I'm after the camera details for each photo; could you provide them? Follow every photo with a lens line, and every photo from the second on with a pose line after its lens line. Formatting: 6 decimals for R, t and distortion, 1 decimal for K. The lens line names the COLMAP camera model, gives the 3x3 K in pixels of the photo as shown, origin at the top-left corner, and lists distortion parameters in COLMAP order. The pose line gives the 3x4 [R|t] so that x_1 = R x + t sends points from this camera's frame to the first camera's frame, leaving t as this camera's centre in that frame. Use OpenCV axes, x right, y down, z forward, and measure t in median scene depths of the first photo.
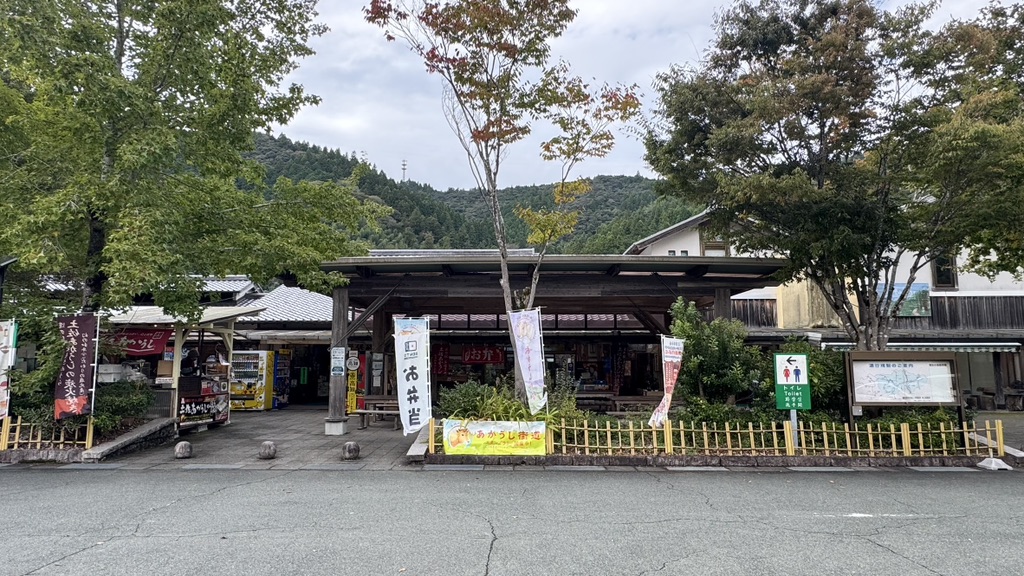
lens RADIAL K [[744.9, 0, 512.0], [0, 744.9, 288.0], [0, 0, 1]] dist [0.001826, -0.000080]
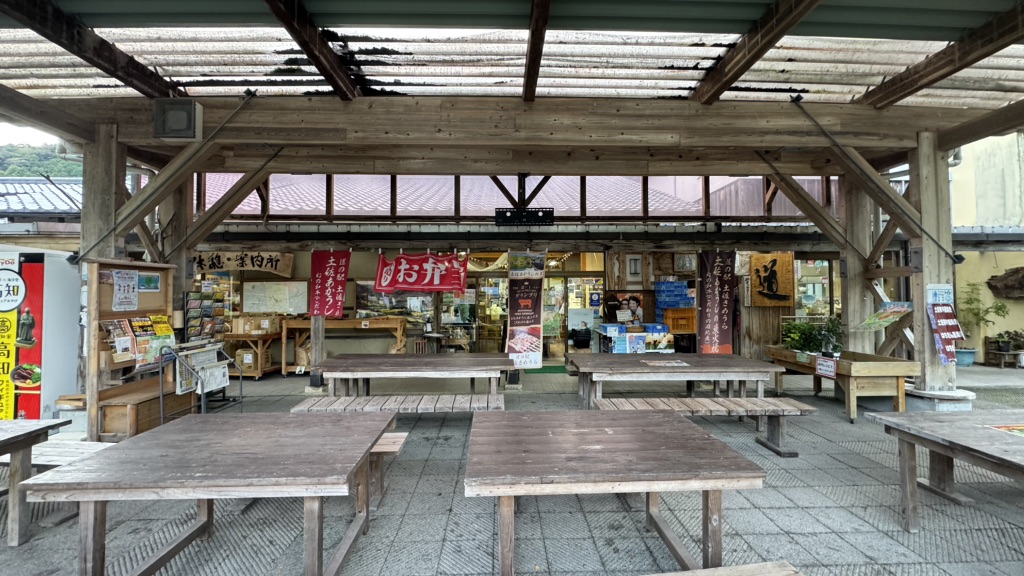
lens RADIAL K [[411.8, 0, 512.0], [0, 411.8, 288.0], [0, 0, 1]] dist [0.000078, 0.000008]
pose [[0.999568, -0.001987, 0.029310, 0.010216], [-0.000084, 0.997513, 0.070490, 0.103999], [-0.029378, -0.070462, 0.997082, 0.955966]]
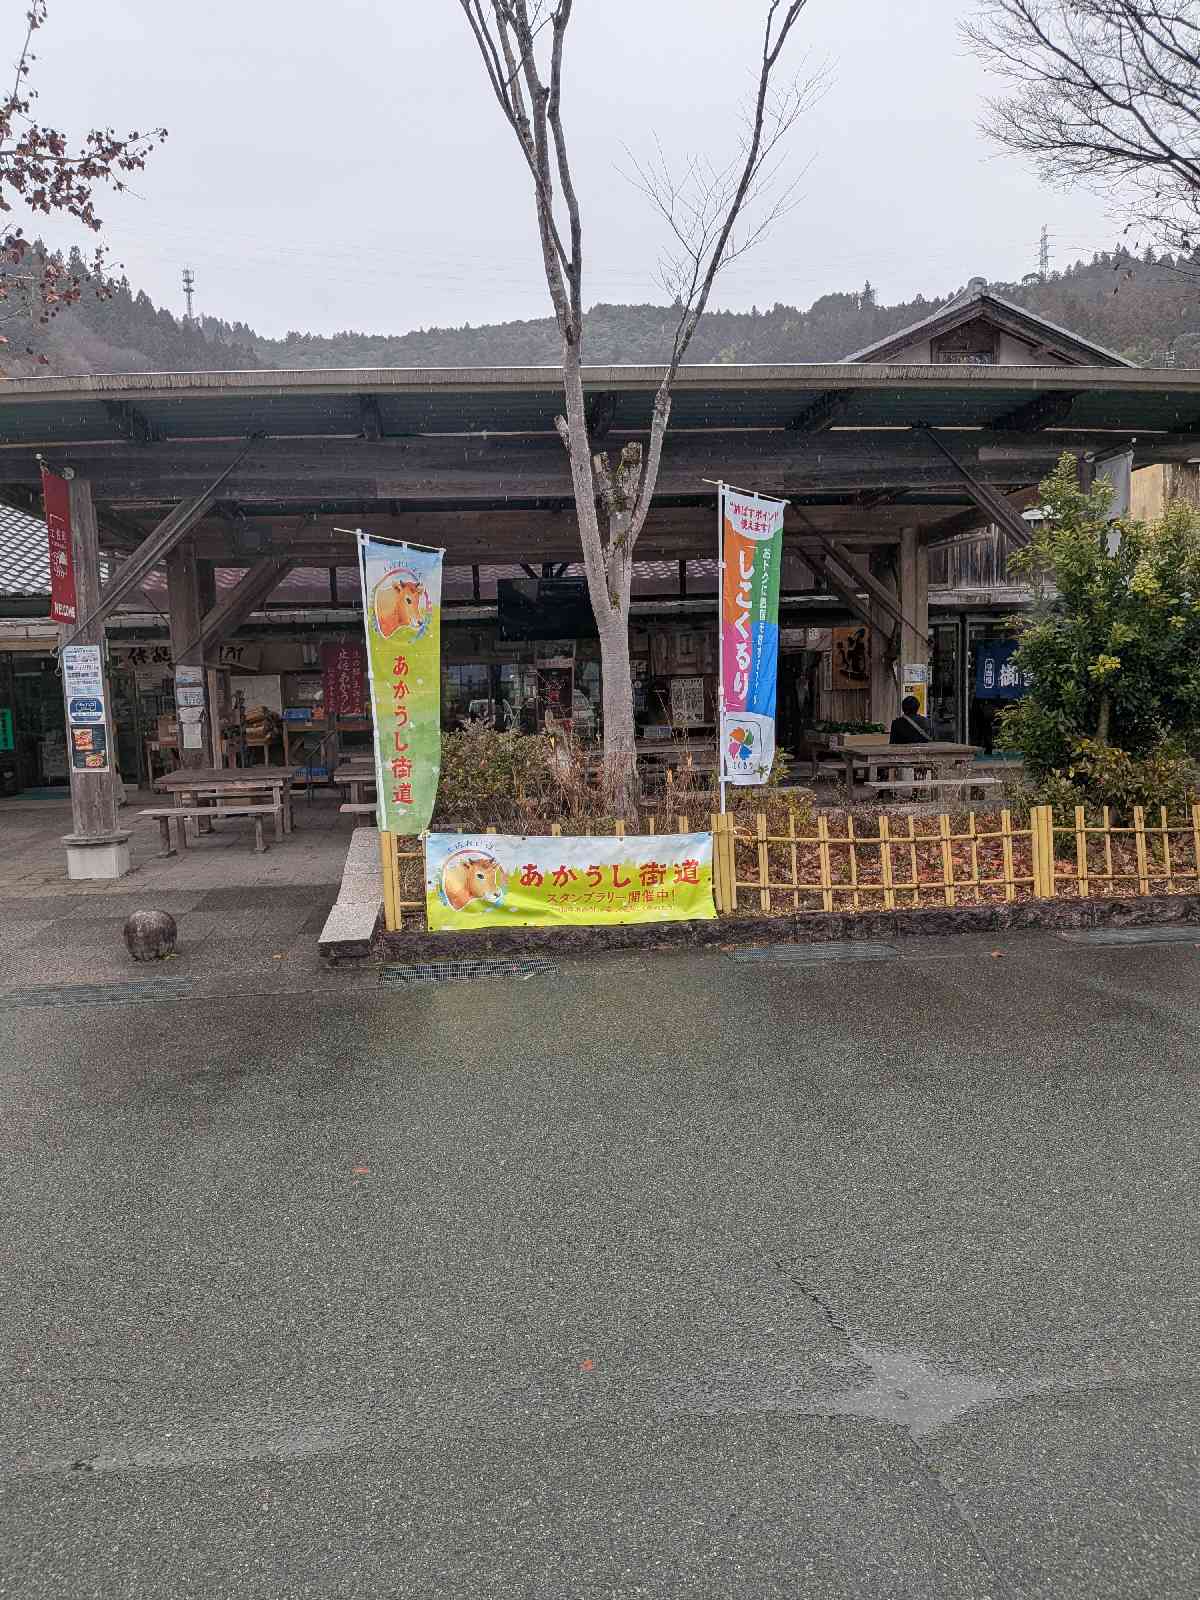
lens RADIAL K [[1311.9, 0, 598.6], [0, 1311.9, 870.5], [0, 0, 1]] dist [-0.007807, -0.015396]
pose [[0.989335, -0.054180, 0.135206, -0.074777], [0.021824, 0.972905, 0.230172, 0.044004], [-0.144013, -0.224767, 0.963712, 0.319549]]
